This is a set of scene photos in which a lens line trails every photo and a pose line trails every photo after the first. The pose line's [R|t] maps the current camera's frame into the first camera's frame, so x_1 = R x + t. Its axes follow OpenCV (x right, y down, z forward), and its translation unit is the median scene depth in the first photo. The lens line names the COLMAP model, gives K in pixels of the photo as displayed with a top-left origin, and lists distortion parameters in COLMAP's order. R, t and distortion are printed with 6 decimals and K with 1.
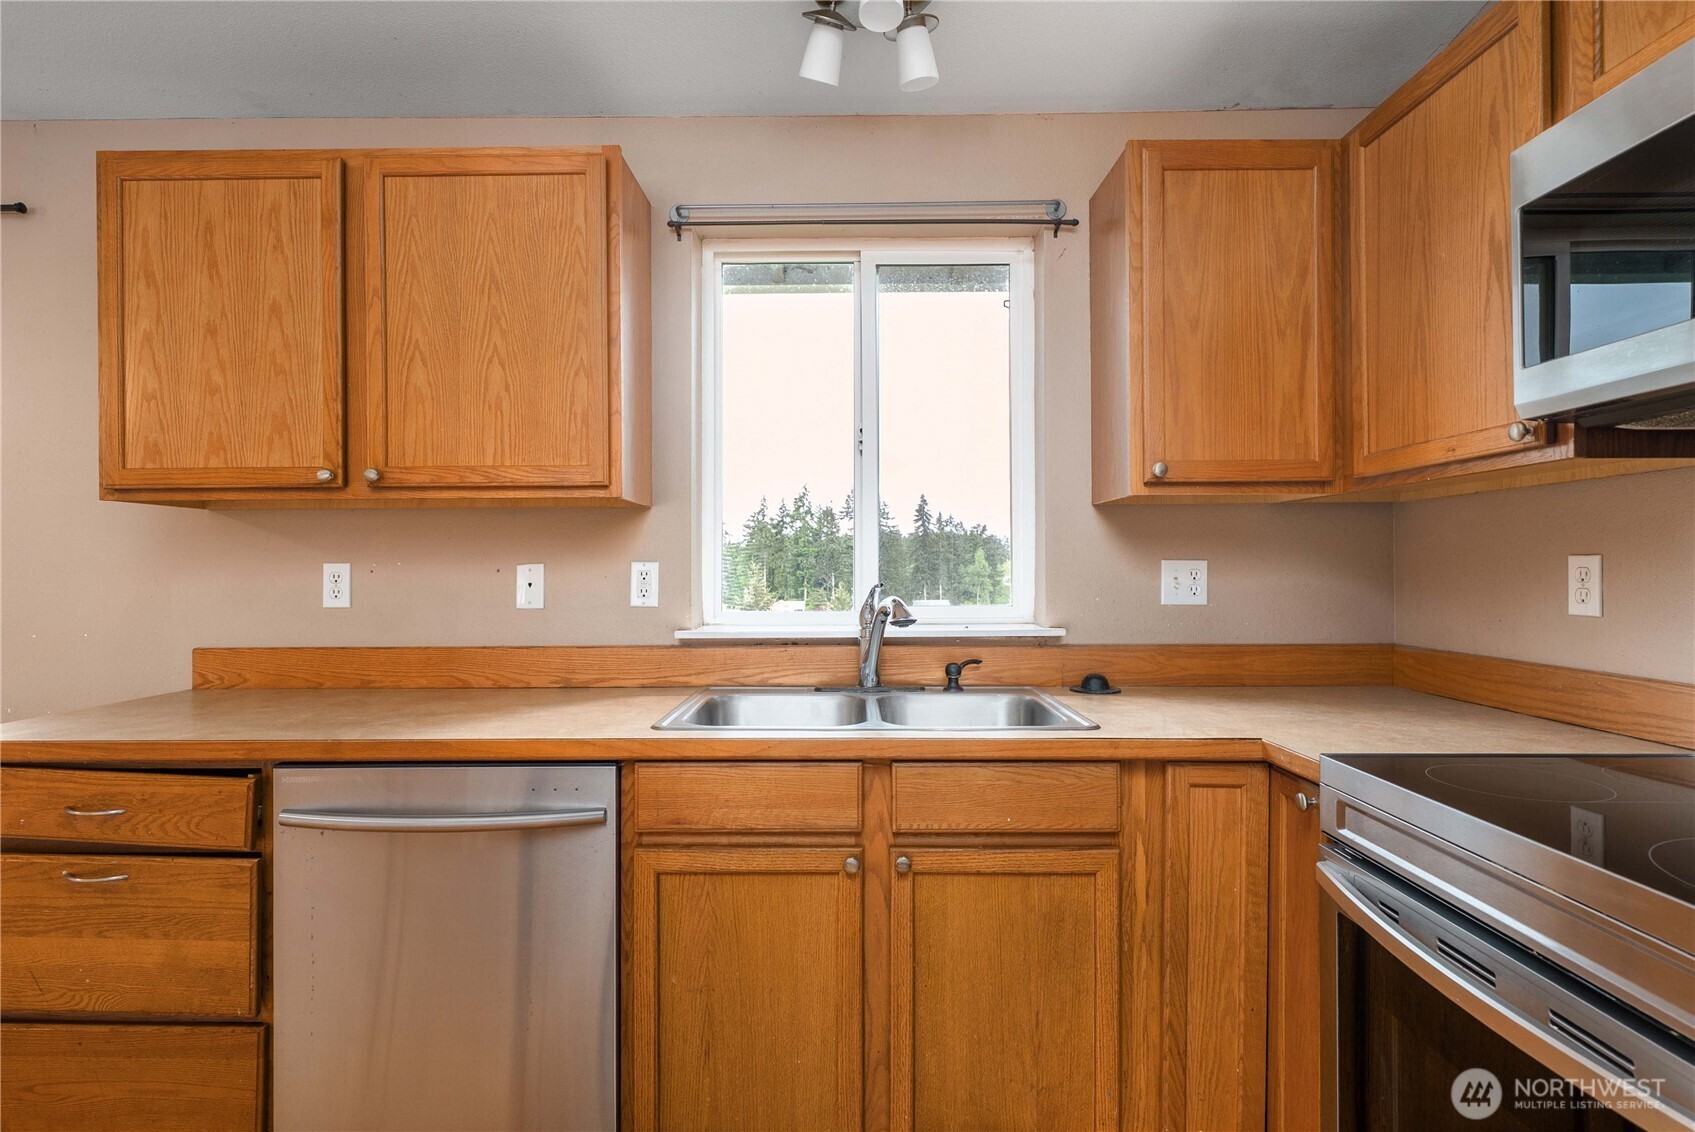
lens RADIAL K [[836.1, 0, 848.6], [0, 836.1, 565.0], [0, 0, 1]] dist [-0.006259, 0.003894]
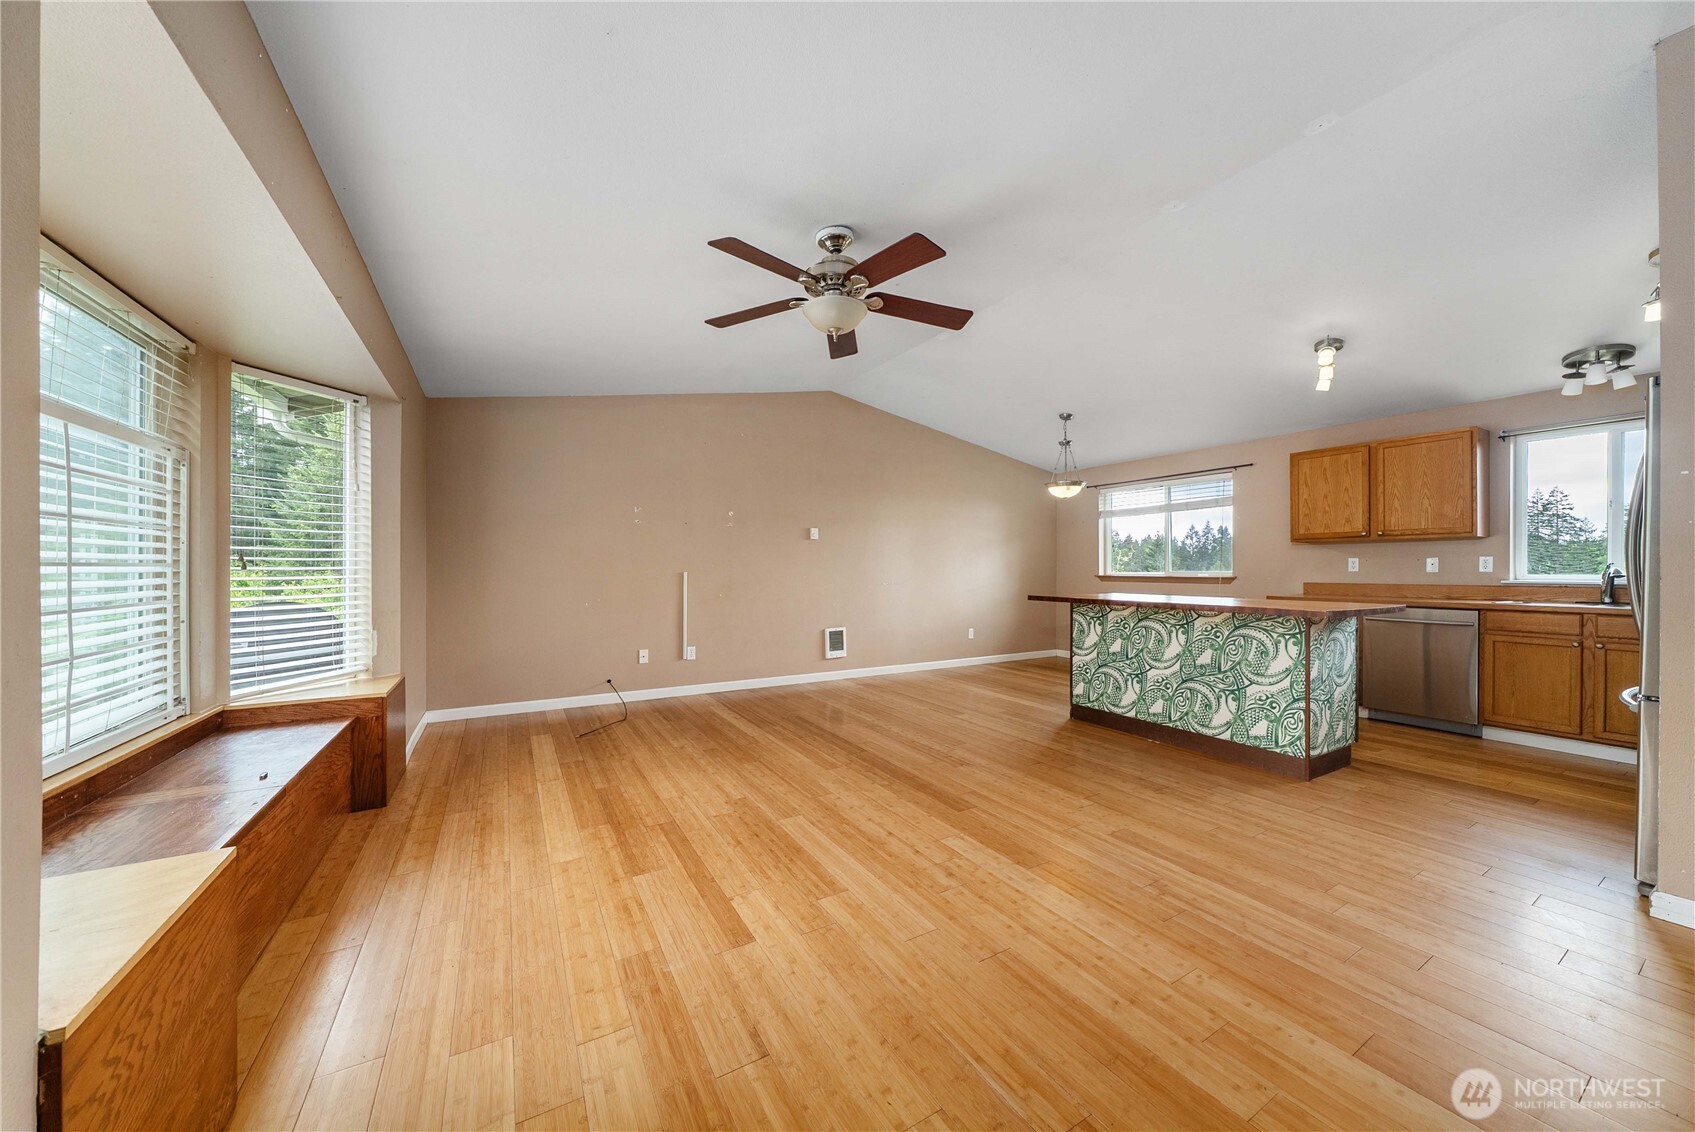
lens RADIAL K [[601.6, 0, 861.7], [0, 601.6, 566.5], [0, 0, 1]] dist [0.001114, -0.000398]
pose [[0.525569, 0.001423, -0.850750, 0.454225], [0.000588, 0.999998, 0.002035, 0.030336], [0.850751, -0.001570, 0.525567, -2.230515]]
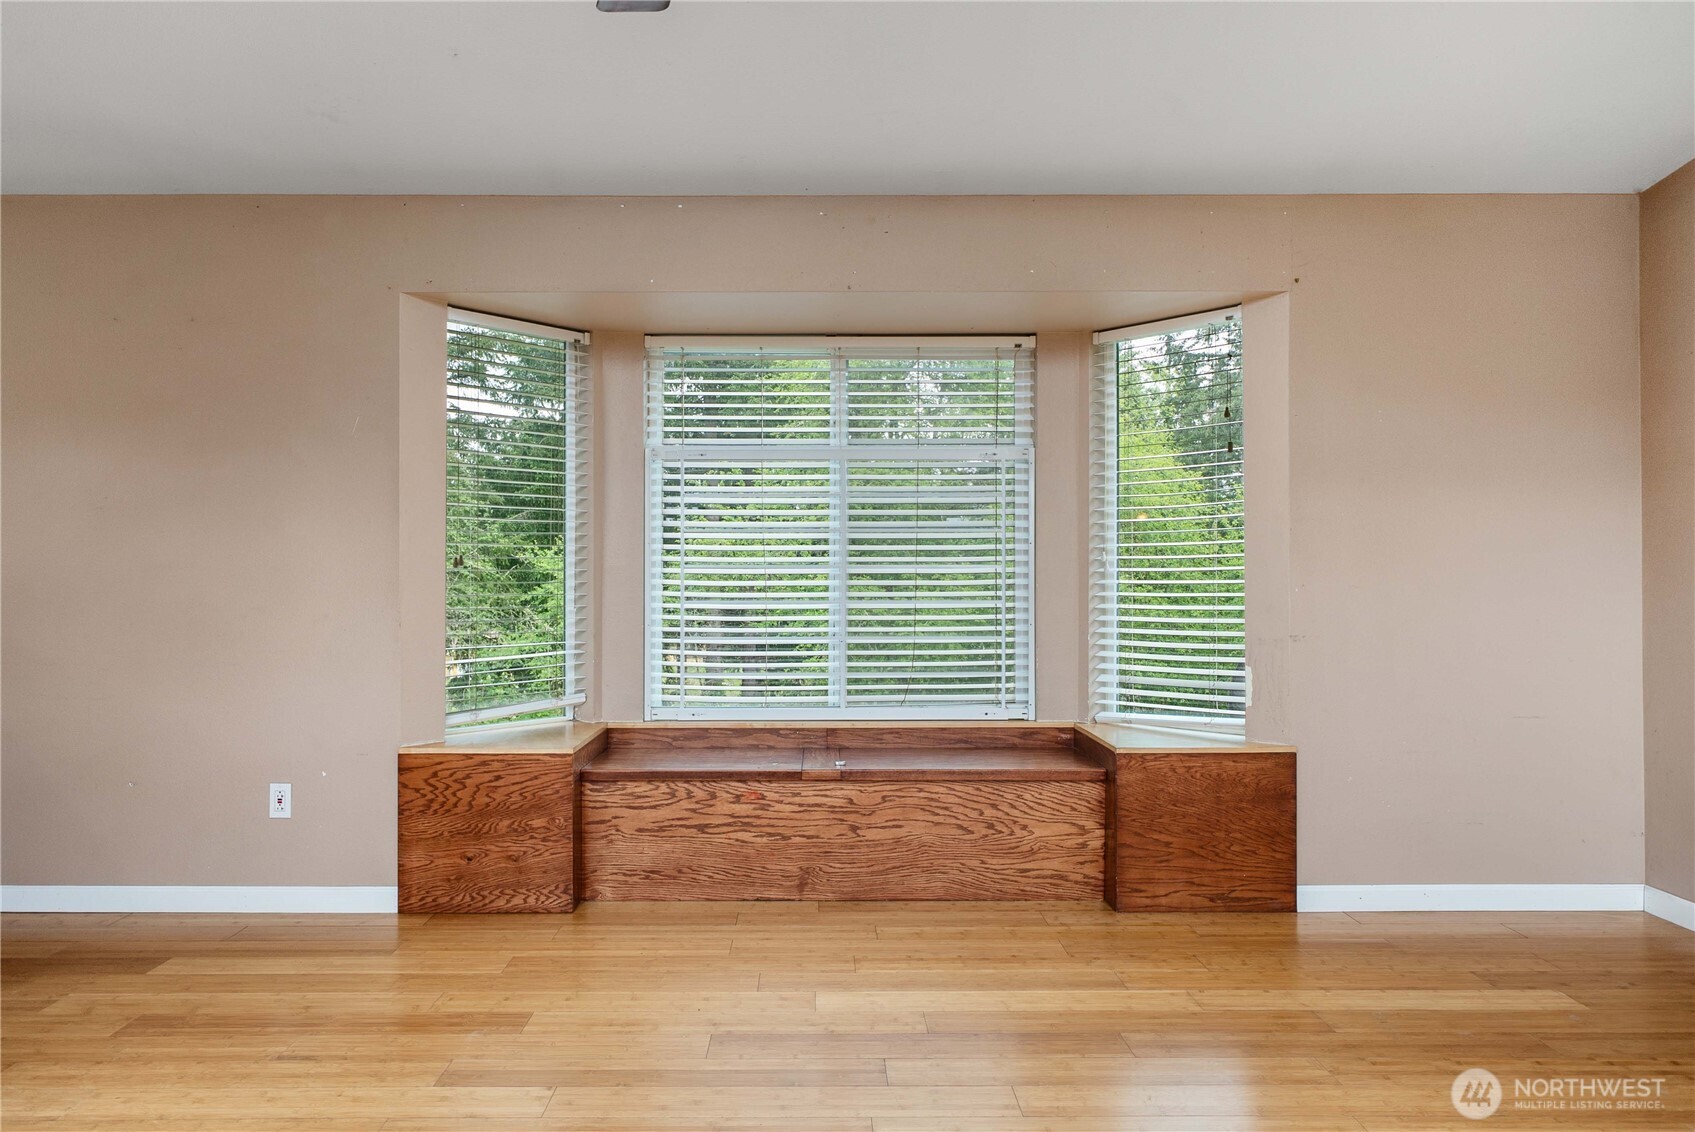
lens RADIAL K [[1050.1, 0, 821.9], [0, 1050.1, 565.5], [0, 0, 1]] dist [0.005004, 0.003473]
pose [[-0.999980, 0.005526, -0.003186, -0.959114], [0.005558, 0.999934, -0.010097, 0.046320], [0.003130, -0.010114, -0.999944, -0.583532]]
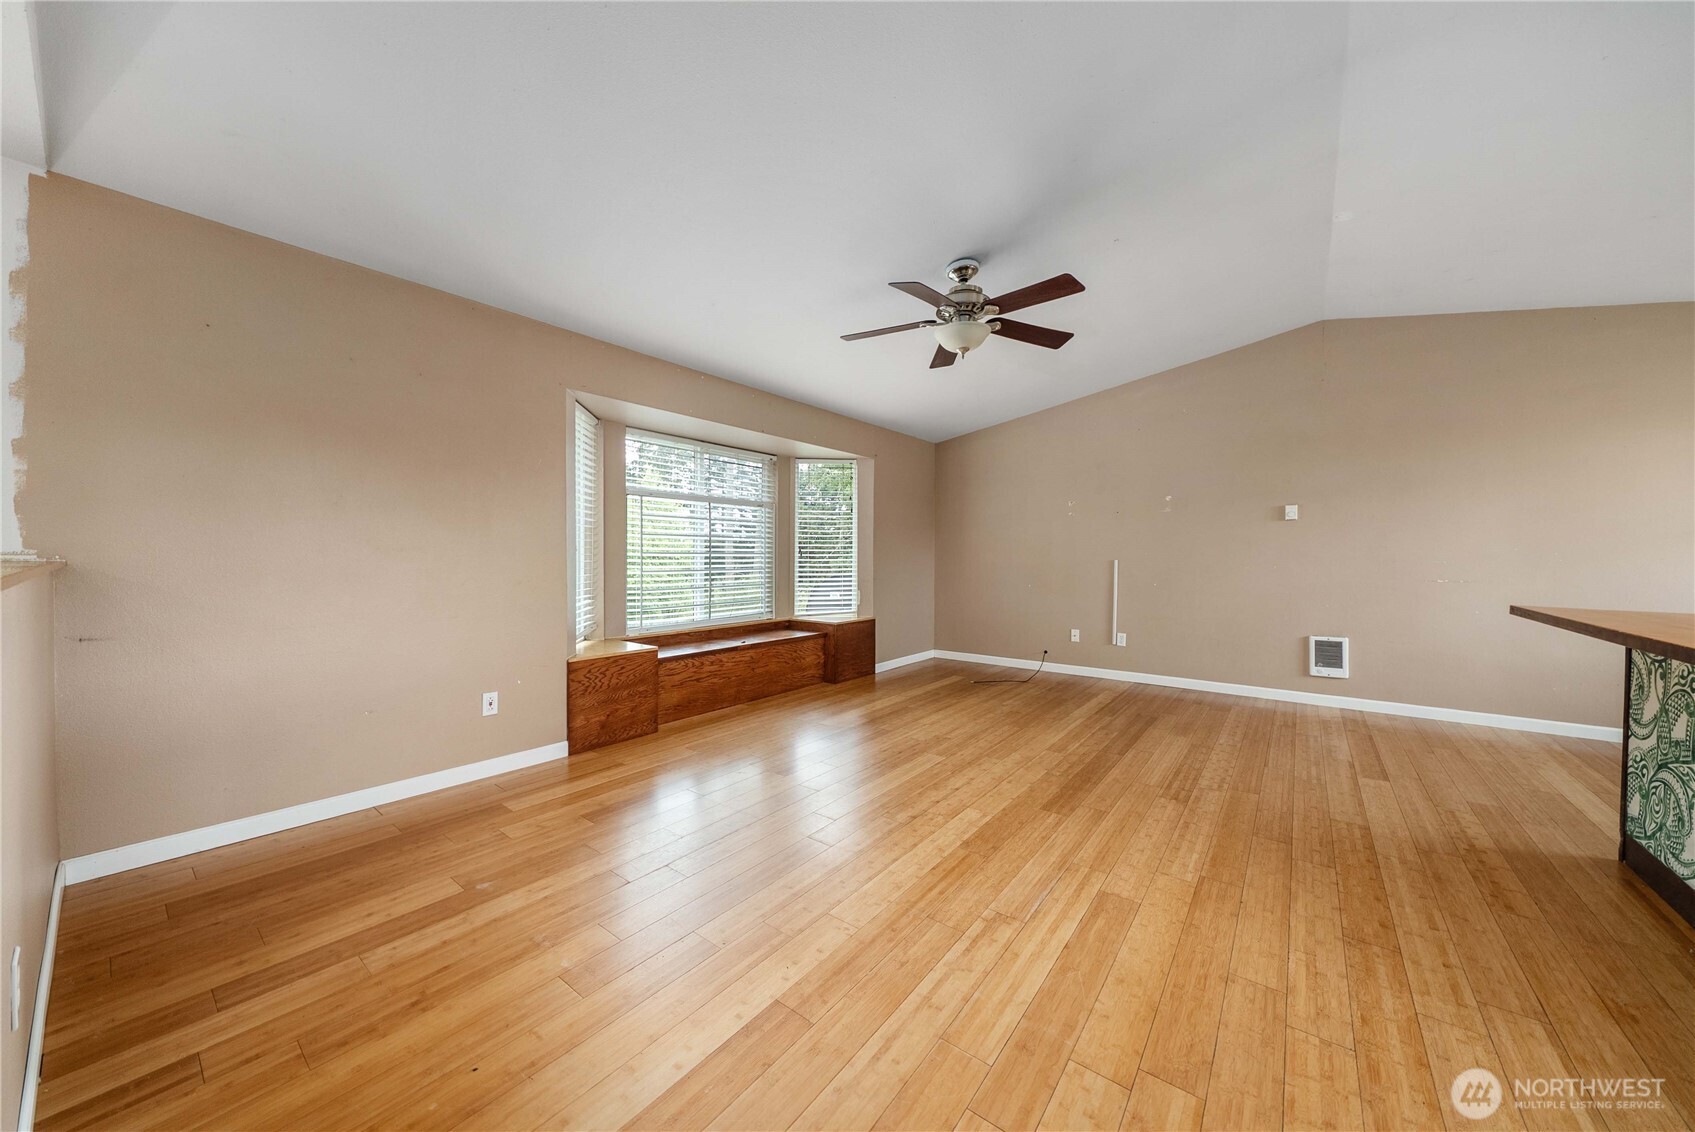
lens RADIAL K [[601.6, 0, 840.9], [0, 601.6, 554.5], [0, 0, 1]] dist [0.001114, -0.000398]
pose [[-0.610153, 0.000320, -0.792283, 0.742336], [0.001045, 0.999999, -0.000401, 0.035633], [0.792283, -0.001073, -0.610153, -0.706133]]
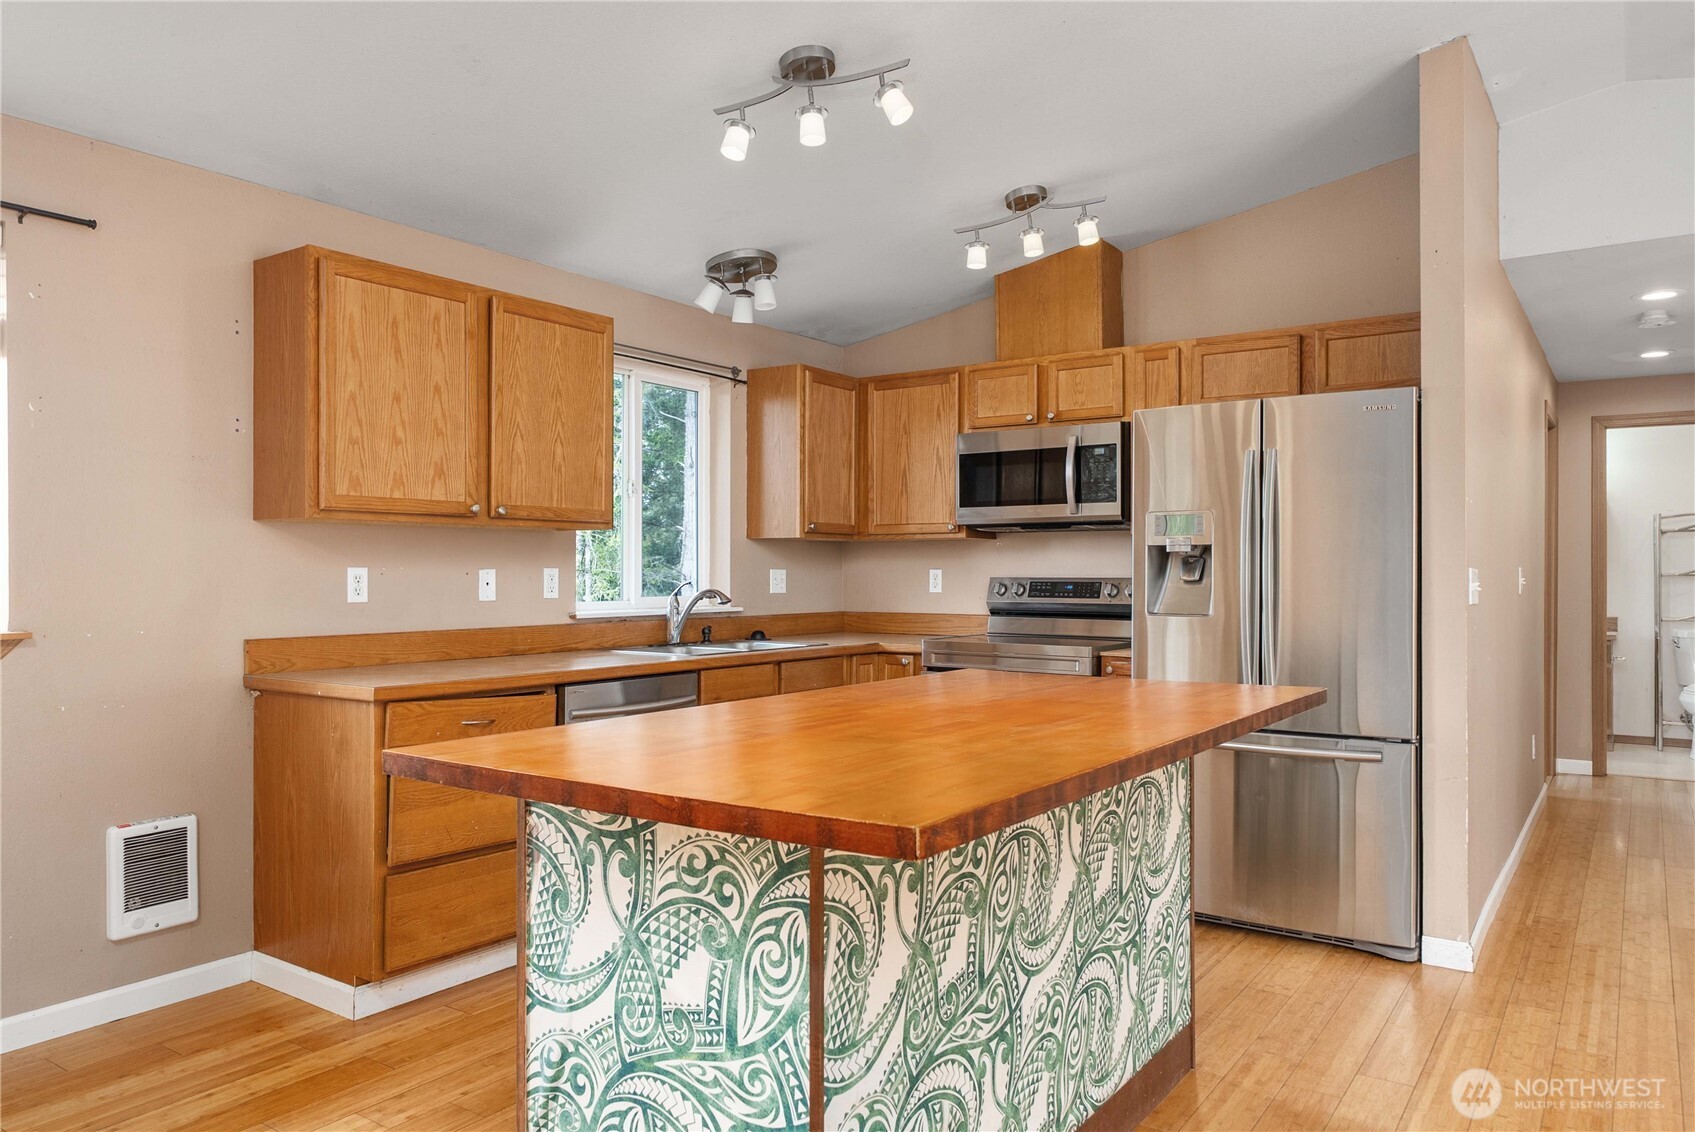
lens RADIAL K [[1139.9, 0, 852.6], [0, 1139.9, 572.3], [0, 0, 1]] dist [0.001752, 0.002549]
pose [[0.564317, 0.004879, 0.825544, -1.888013], [-0.006558, 0.999977, -0.001427, 0.003548], [-0.825532, -0.004609, 0.564336, -0.680718]]
